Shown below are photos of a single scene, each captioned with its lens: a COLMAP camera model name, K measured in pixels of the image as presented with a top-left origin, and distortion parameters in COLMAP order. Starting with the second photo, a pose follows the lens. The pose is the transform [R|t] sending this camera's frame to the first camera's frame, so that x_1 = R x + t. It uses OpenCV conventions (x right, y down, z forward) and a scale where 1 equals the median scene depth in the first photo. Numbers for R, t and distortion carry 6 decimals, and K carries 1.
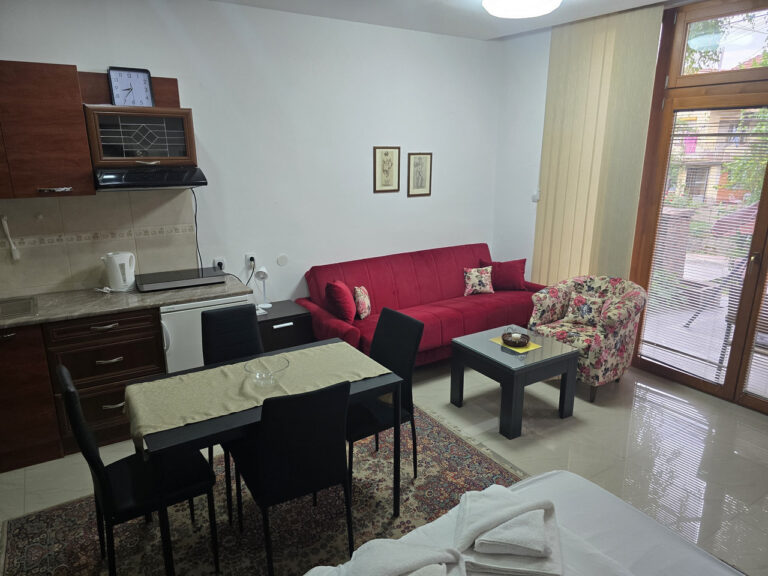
lens RADIAL K [[519.1, 0, 383.0], [0, 519.1, 291.1], [0, 0, 1]] dist [0.061402, -0.055313]
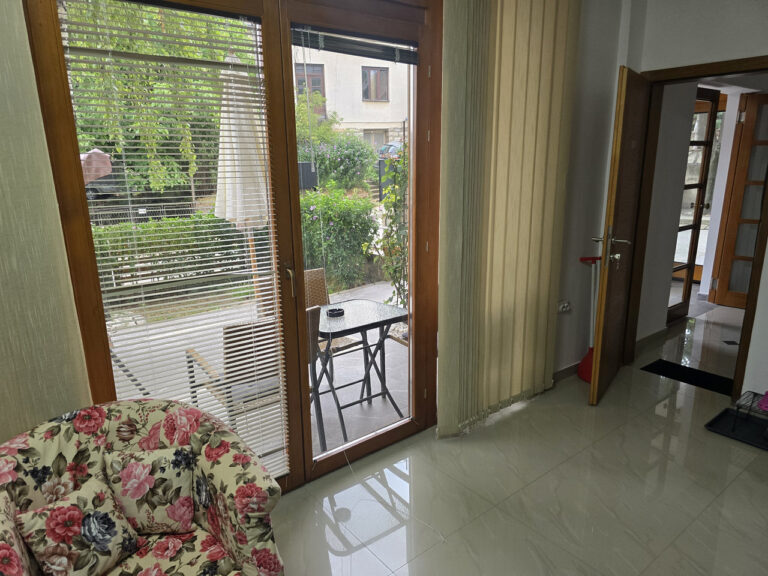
lens RADIAL K [[519.4, 0, 387.3], [0, 519.4, 288.0], [0, 0, 1]] dist [0.064539, -0.069359]
pose [[-0.116565, -0.243952, 0.962756, 0.078993], [0.273500, 0.924001, 0.267246, -0.172509], [-0.954783, 0.294465, -0.040985, 0.886913]]
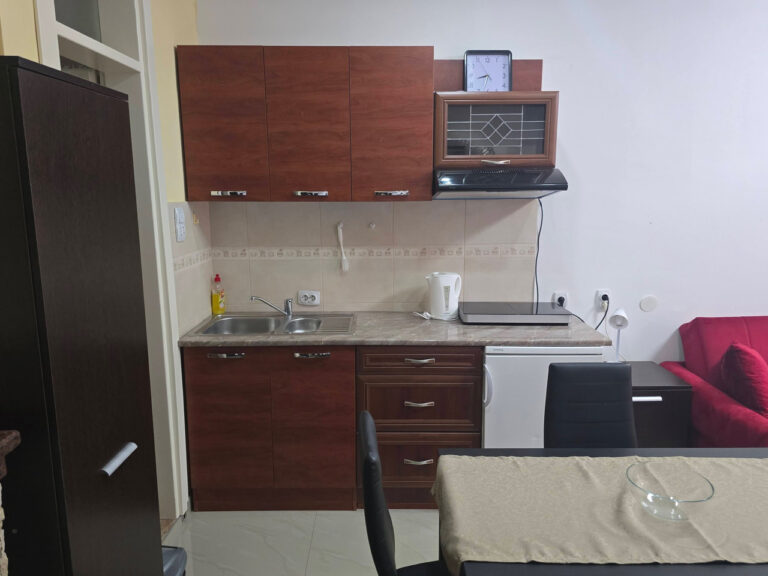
lens RADIAL K [[550.4, 0, 386.4], [0, 550.4, 286.8], [0, 0, 1]] dist [0.066180, -0.084857]
pose [[0.850408, 0.091613, -0.518086, -0.122244], [-0.137291, 0.989246, -0.050427, 0.004870], [0.507895, 0.114012, 0.853841, 0.201843]]
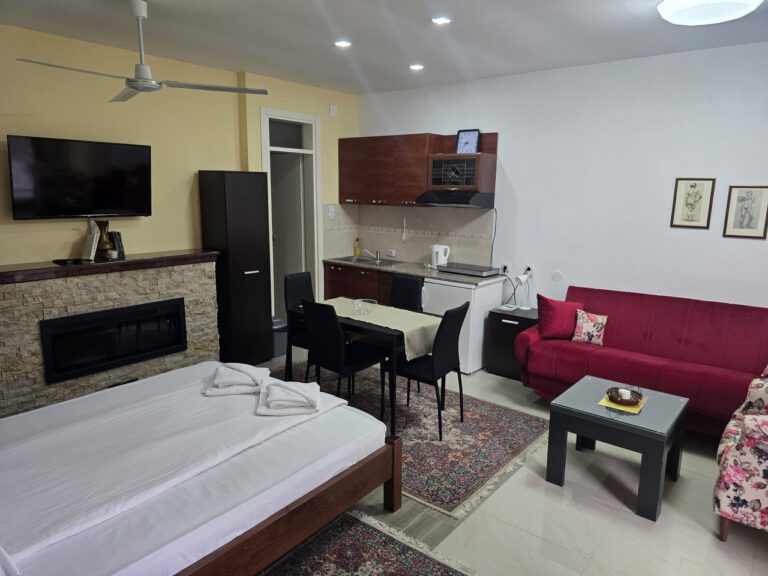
lens RADIAL K [[519.4, 0, 387.3], [0, 519.4, 288.0], [0, 0, 1]] dist [0.064539, -0.069359]
pose [[0.319070, 0.184252, -0.929648, 0.868968], [-0.266467, 0.958790, 0.098572, -0.056390], [0.909499, 0.216269, 0.355019, 0.301928]]
